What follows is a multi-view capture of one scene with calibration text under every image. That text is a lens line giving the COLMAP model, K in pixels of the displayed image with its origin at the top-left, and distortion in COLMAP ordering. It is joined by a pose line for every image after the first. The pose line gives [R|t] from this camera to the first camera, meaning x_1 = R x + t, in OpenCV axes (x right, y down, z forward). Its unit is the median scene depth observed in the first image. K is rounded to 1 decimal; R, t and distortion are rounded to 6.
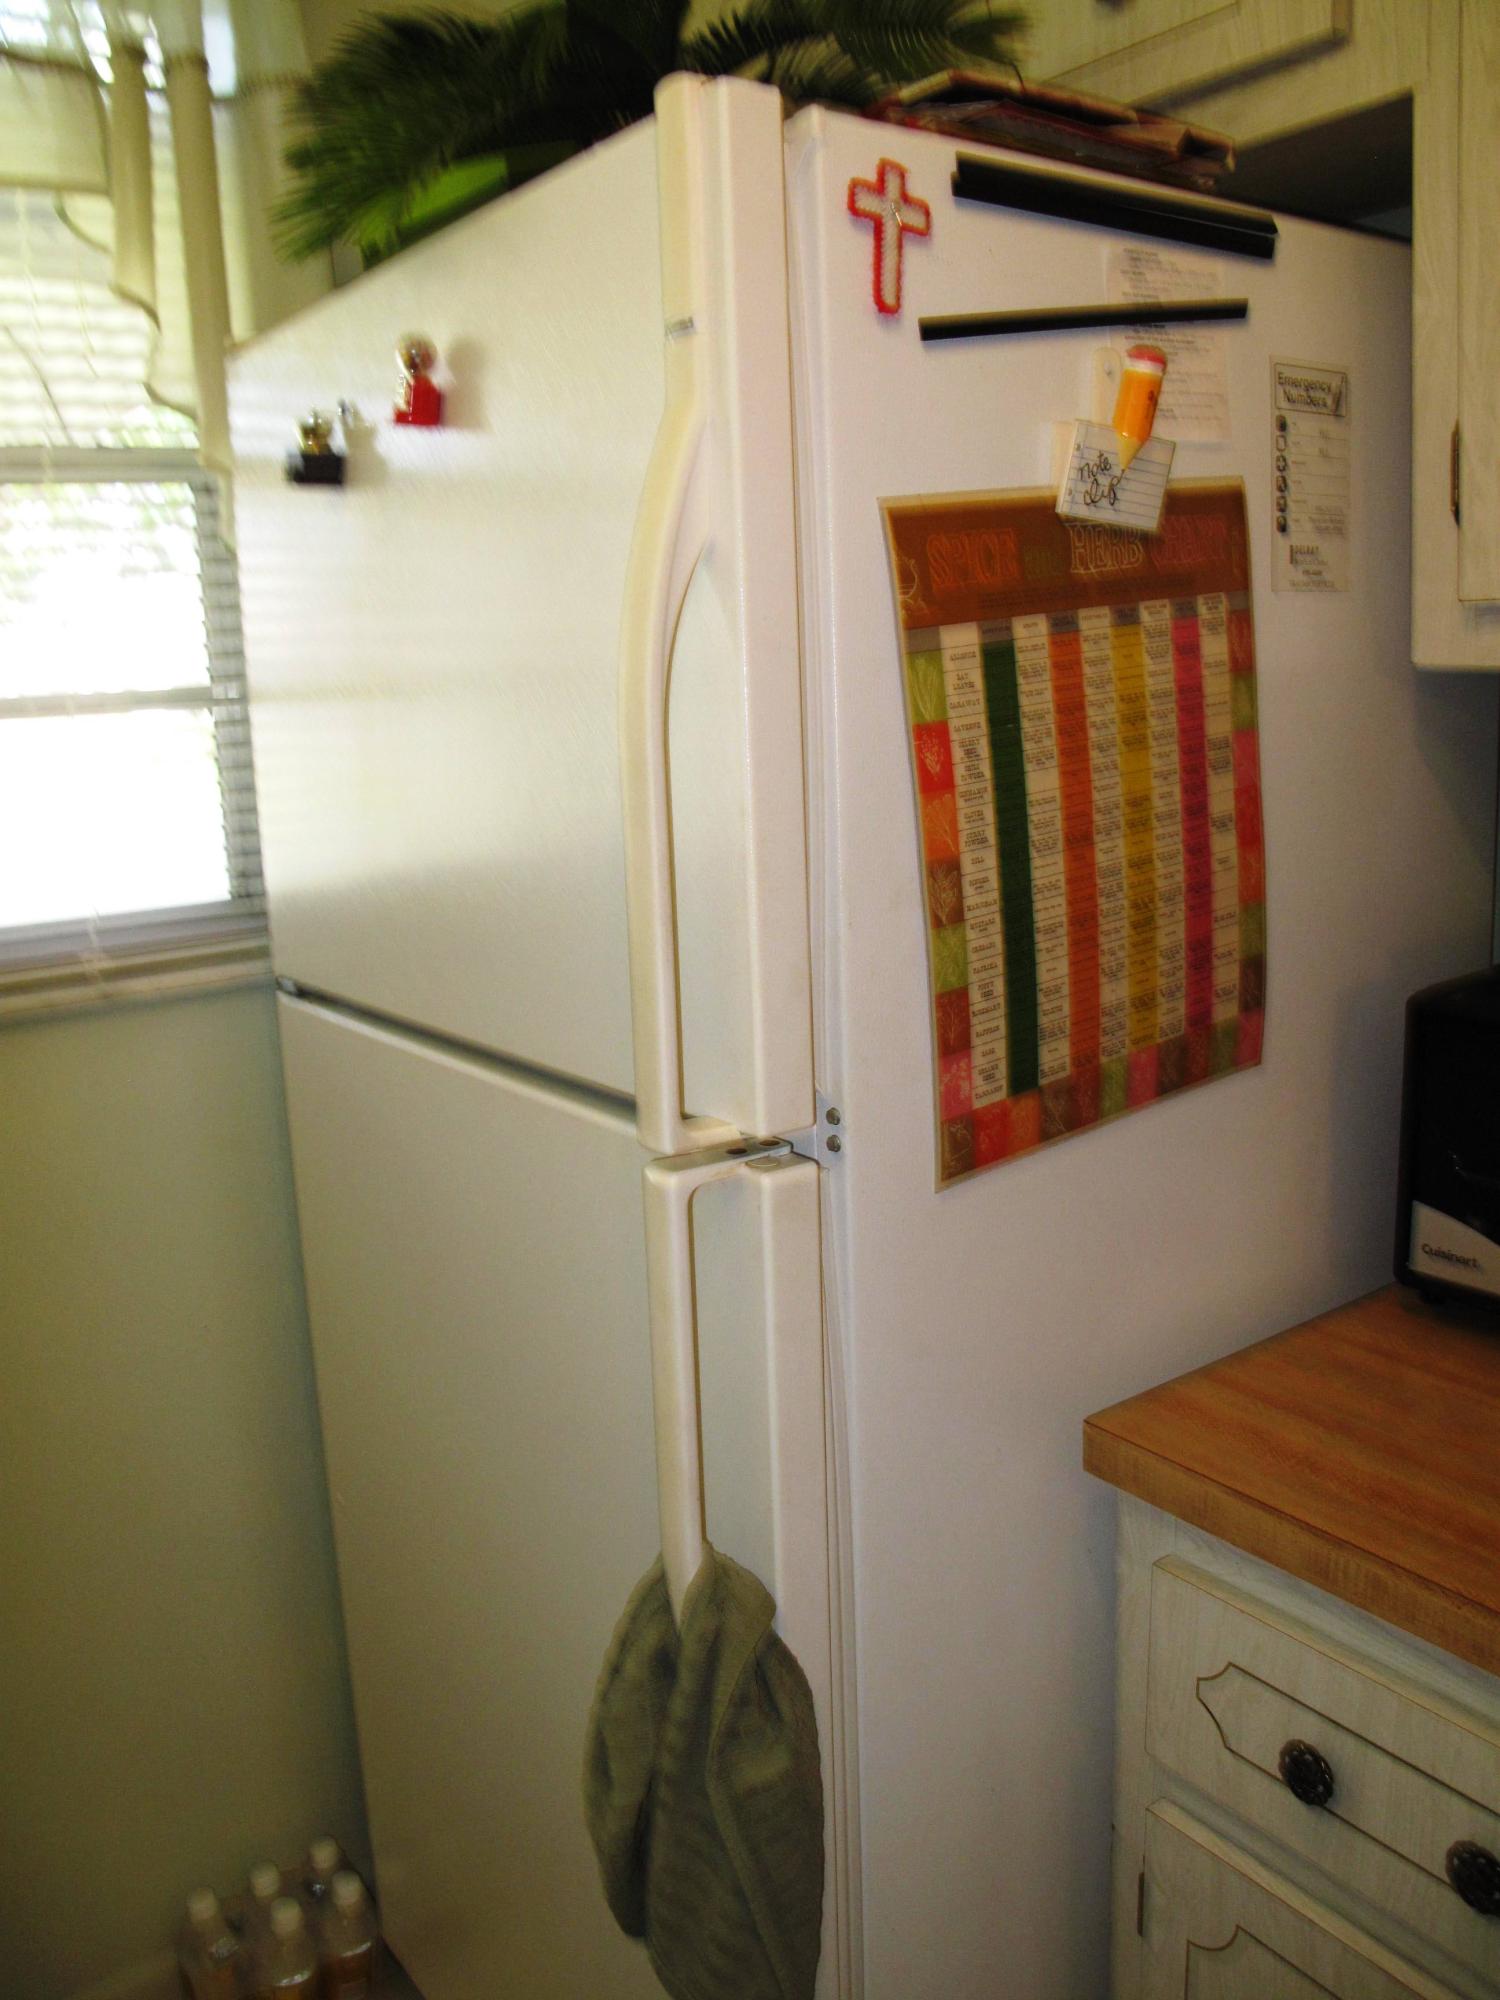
lens RADIAL K [[1675.3, 0, 752.7], [0, 1675.3, 988.7], [0, 0, 1]] dist [-0.146021, 0.104741]
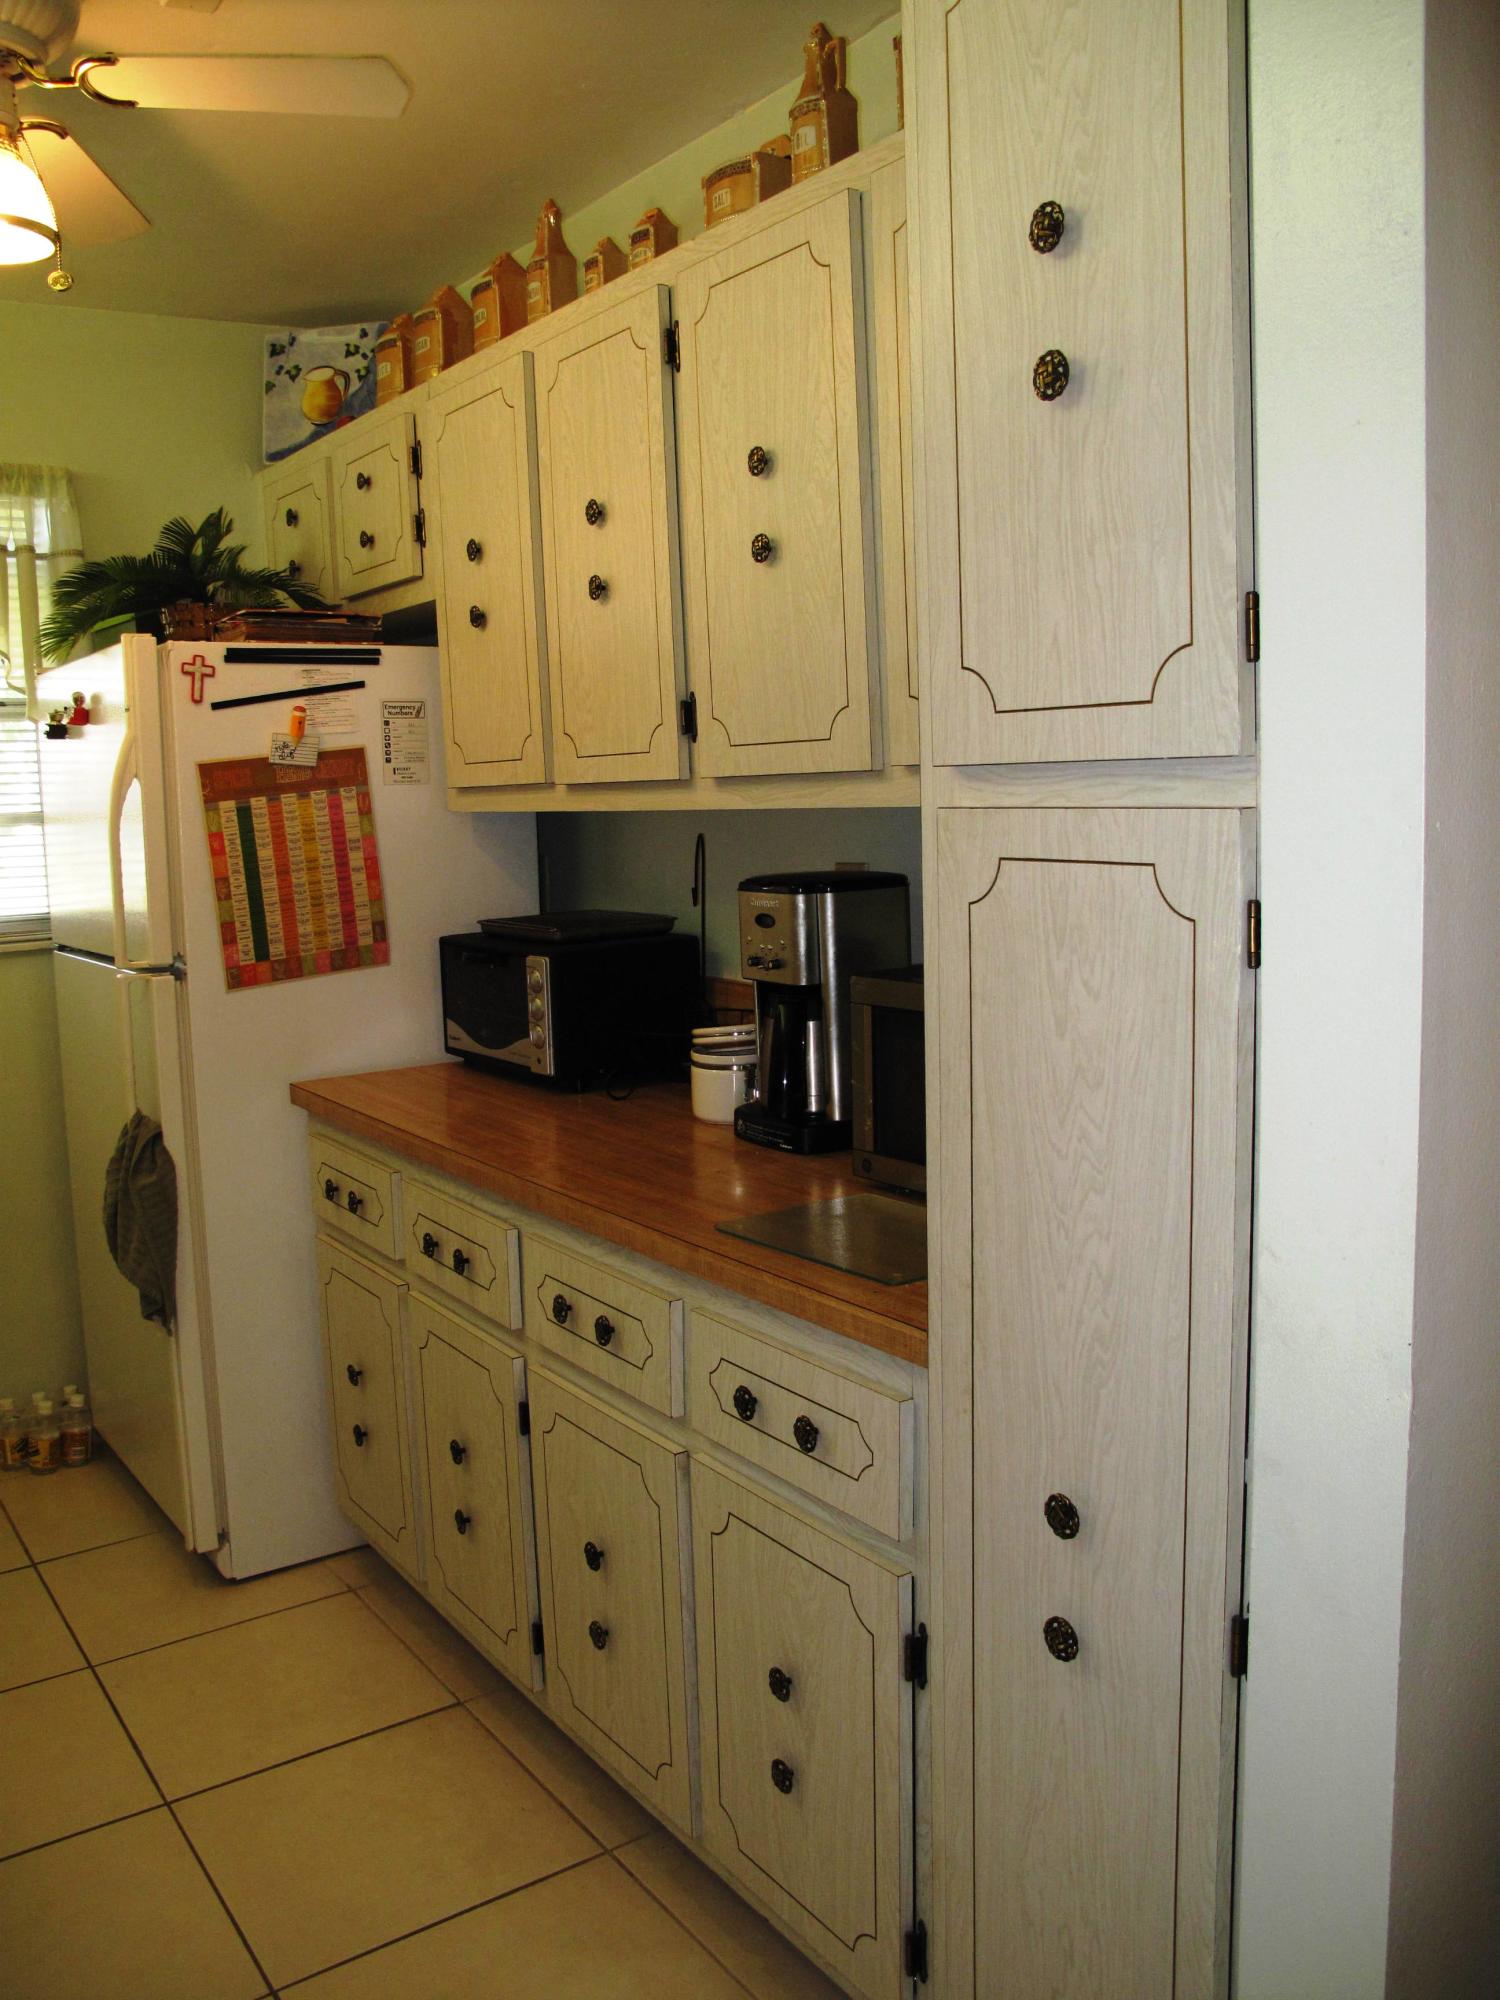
lens RADIAL K [[1675.3, 0, 752.6], [0, 1675.3, 984.9], [0, 0, 1]] dist [-0.146021, 0.104741]
pose [[0.999869, 0.015641, -0.004062, 0.998683], [-0.015888, 0.997381, -0.070556, 0.285159], [0.002948, 0.070612, 0.997500, -1.795683]]
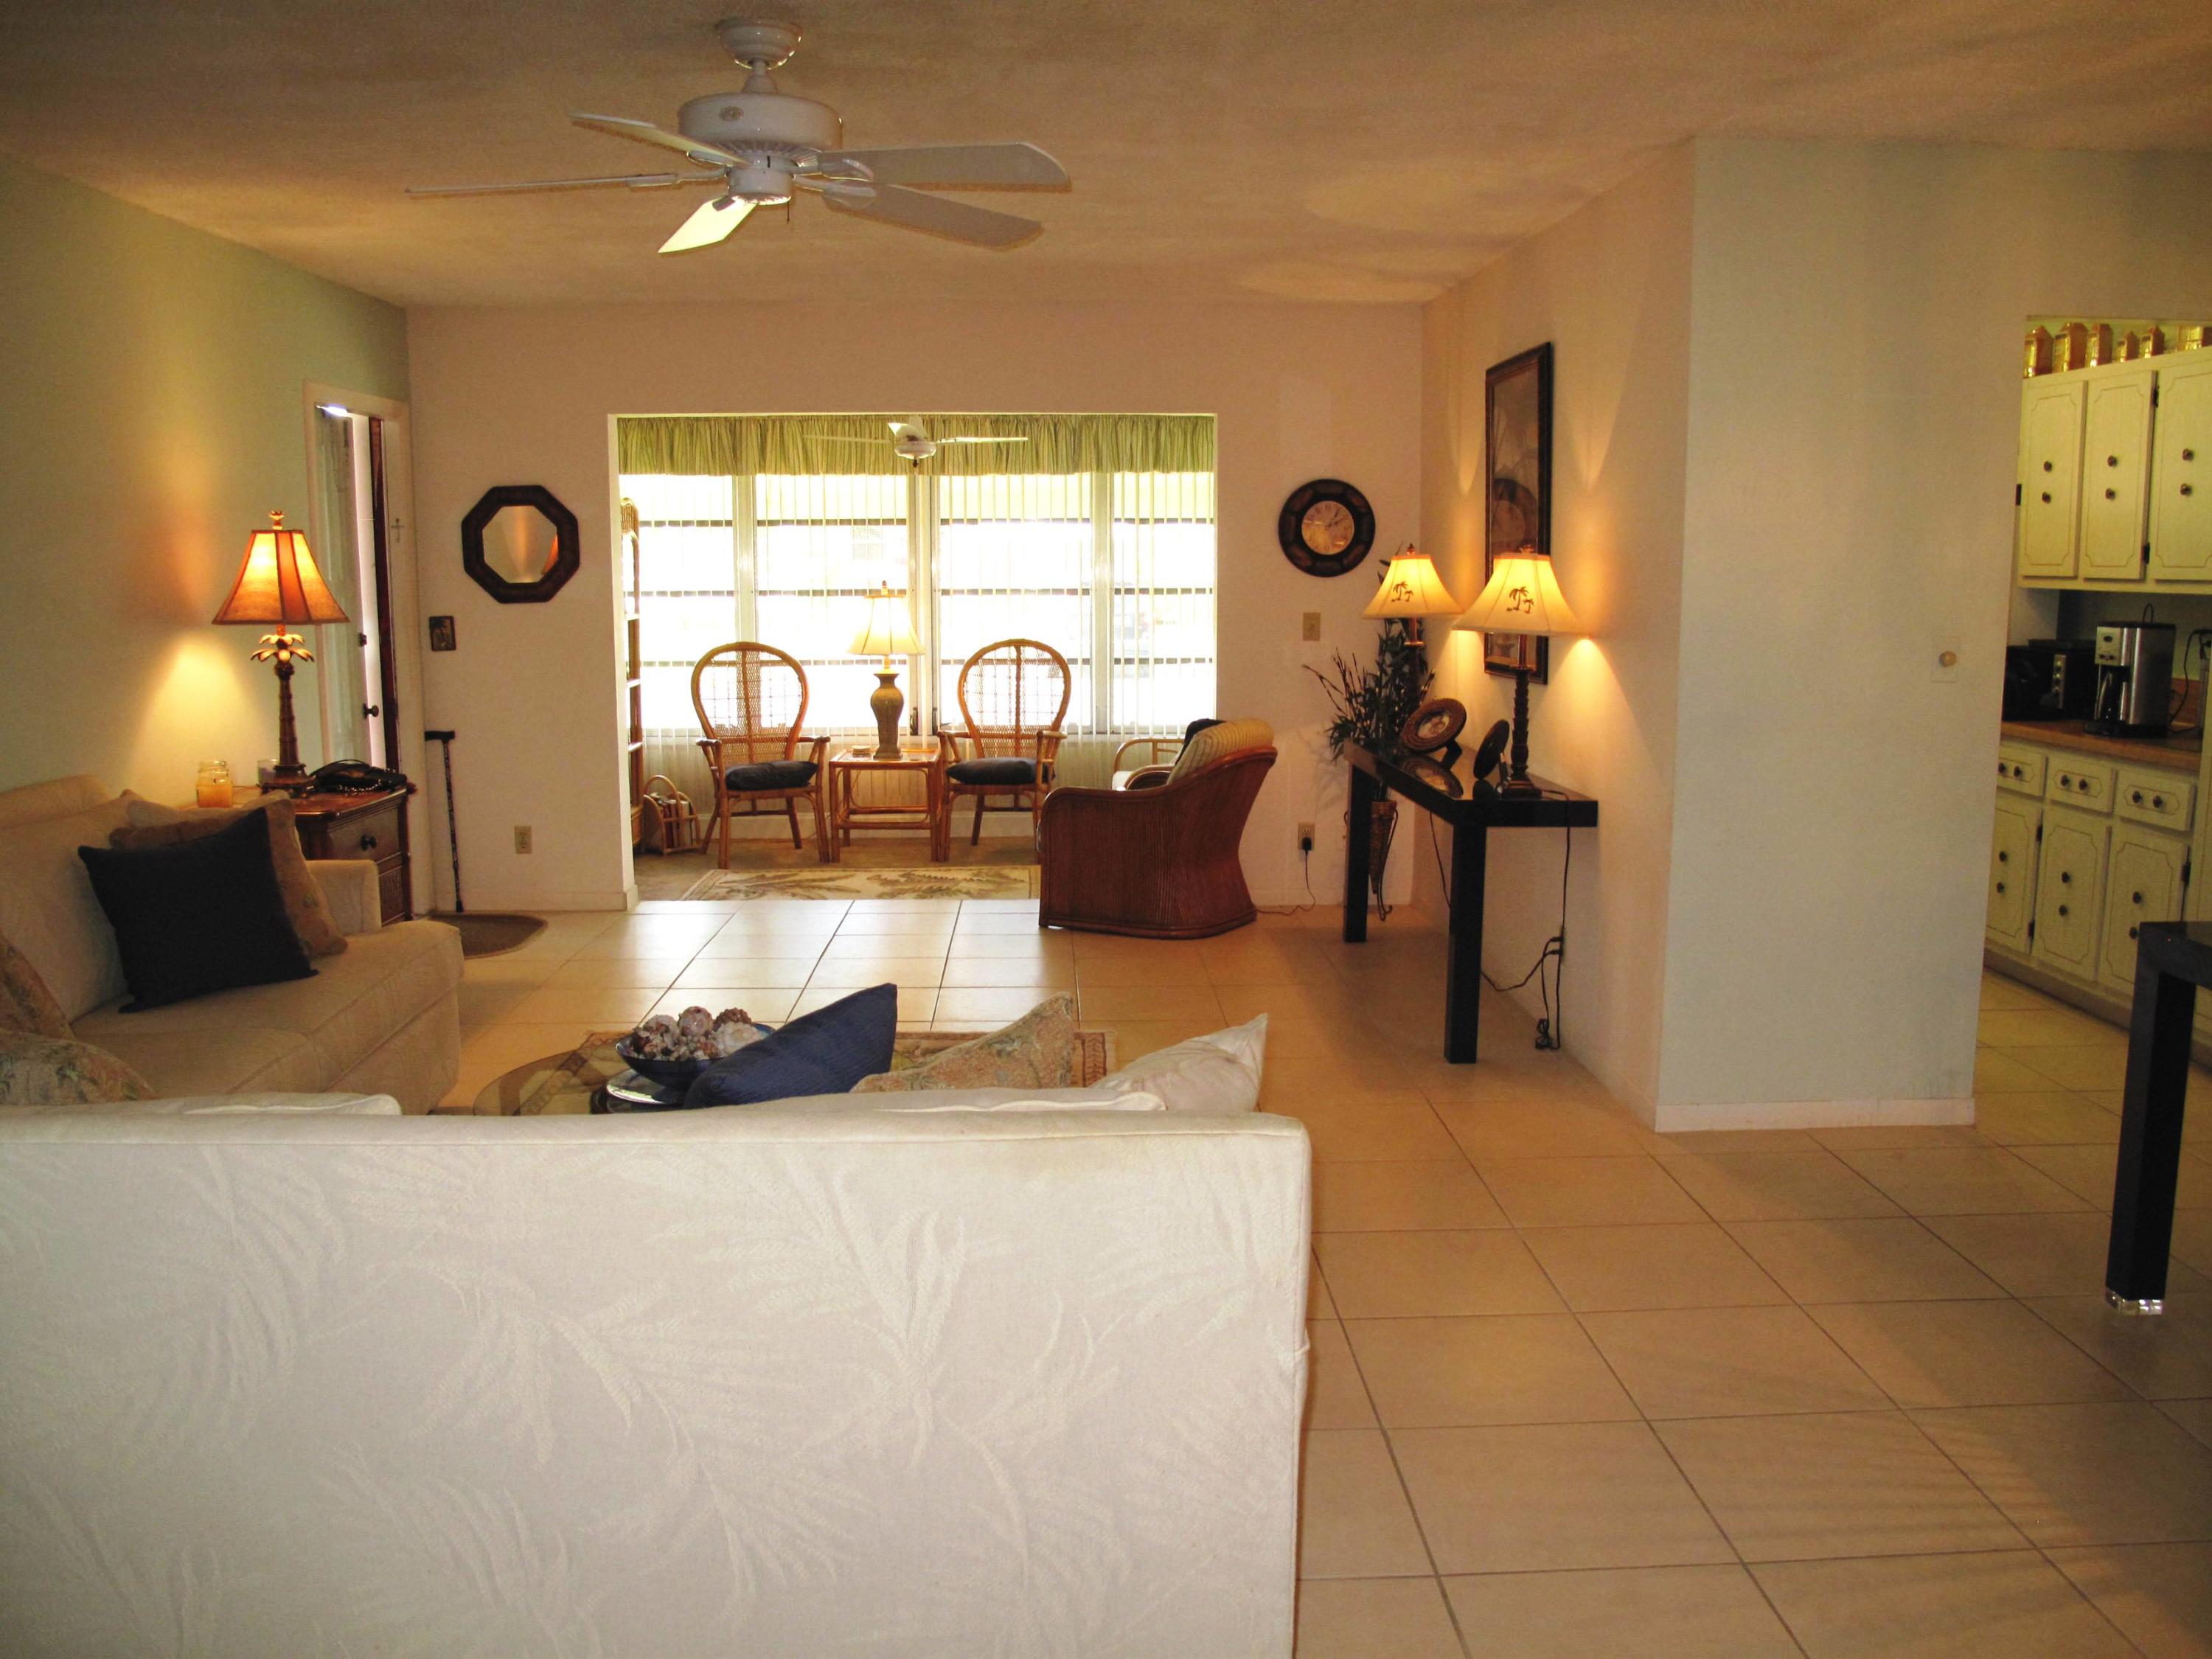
lens RADIAL K [[1852.9, 0, 1112.2], [0, 1852.9, 847.3], [0, 0, 1]] dist [-0.146021, 0.104741]
pose [[0.839494, 0.132739, -0.526906, 1.268308], [-0.143601, 0.989424, 0.020465, 1.127985], [0.524050, 0.058484, 0.849677, -6.483934]]
